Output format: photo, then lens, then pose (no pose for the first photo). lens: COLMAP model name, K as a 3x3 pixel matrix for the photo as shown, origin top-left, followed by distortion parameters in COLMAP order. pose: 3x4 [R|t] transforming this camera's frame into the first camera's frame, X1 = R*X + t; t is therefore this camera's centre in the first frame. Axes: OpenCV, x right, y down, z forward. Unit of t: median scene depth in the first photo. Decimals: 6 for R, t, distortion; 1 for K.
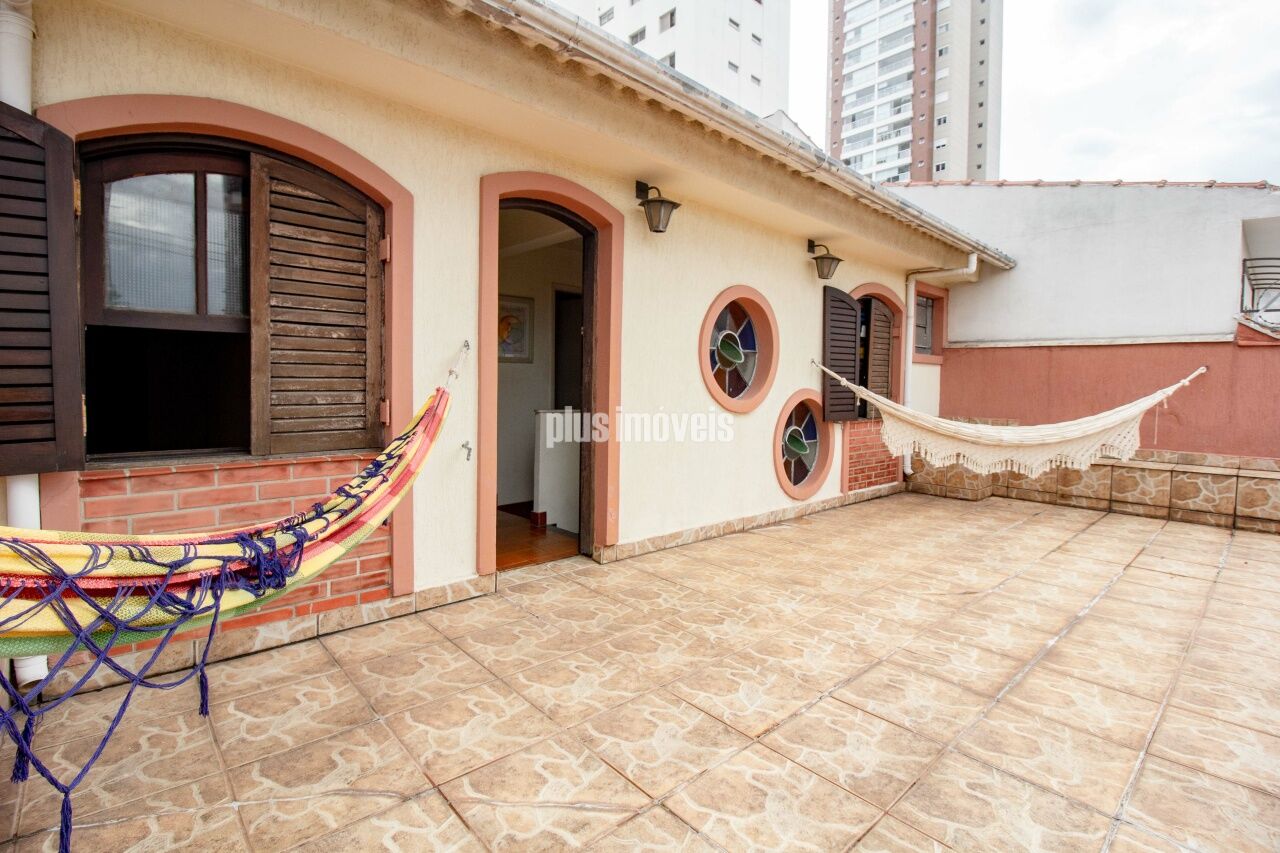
lens RADIAL K [[599.1, 0, 640.9], [0, 599.1, 398.8], [0, 0, 1]] dist [-0.000366, -0.010154]
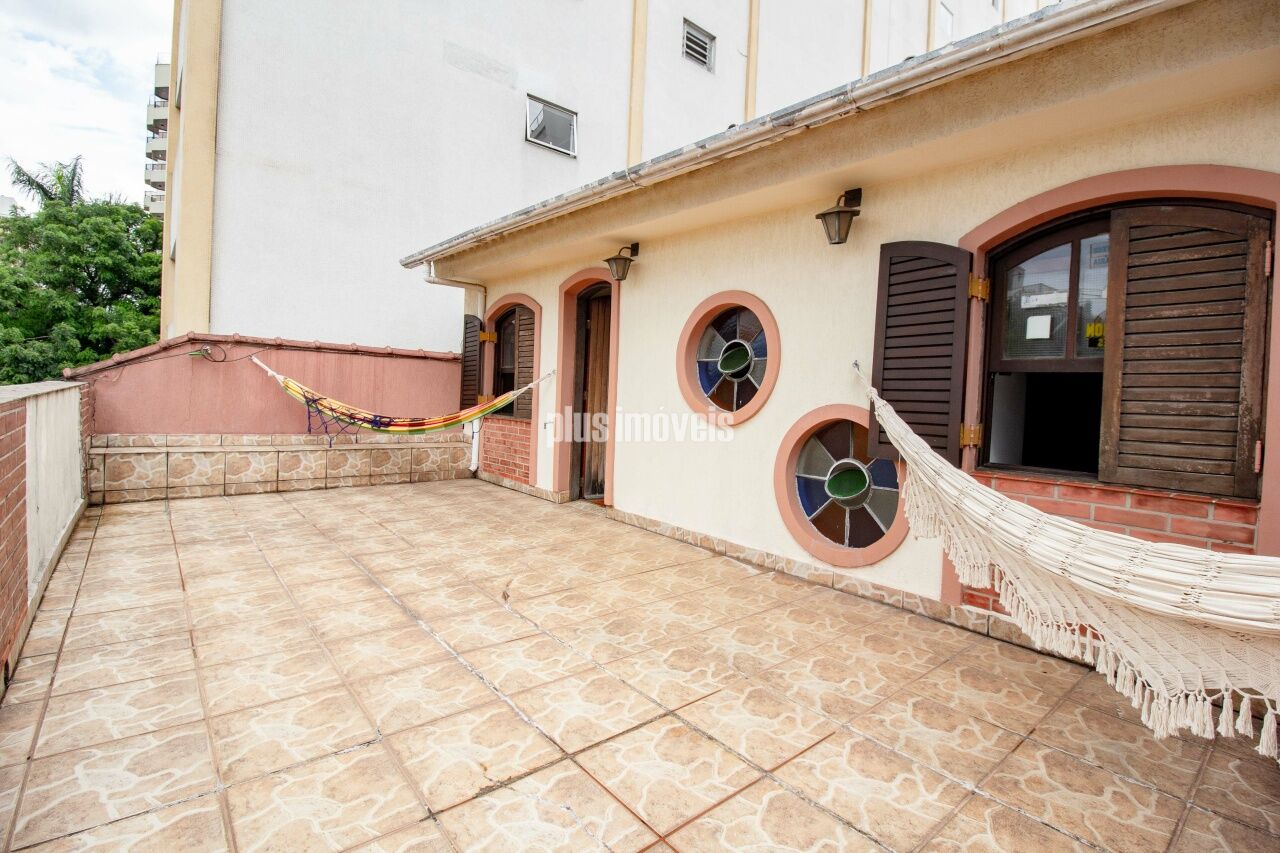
lens RADIAL K [[599.1, 0, 640.9], [0, 599.1, 398.8], [0, 0, 1]] dist [-0.000366, -0.010154]
pose [[-0.048154, -0.014522, -0.998734, 1.605766], [-0.068496, 0.997588, -0.011203, 0.002457], [0.996489, 0.067870, -0.049033, 1.322380]]
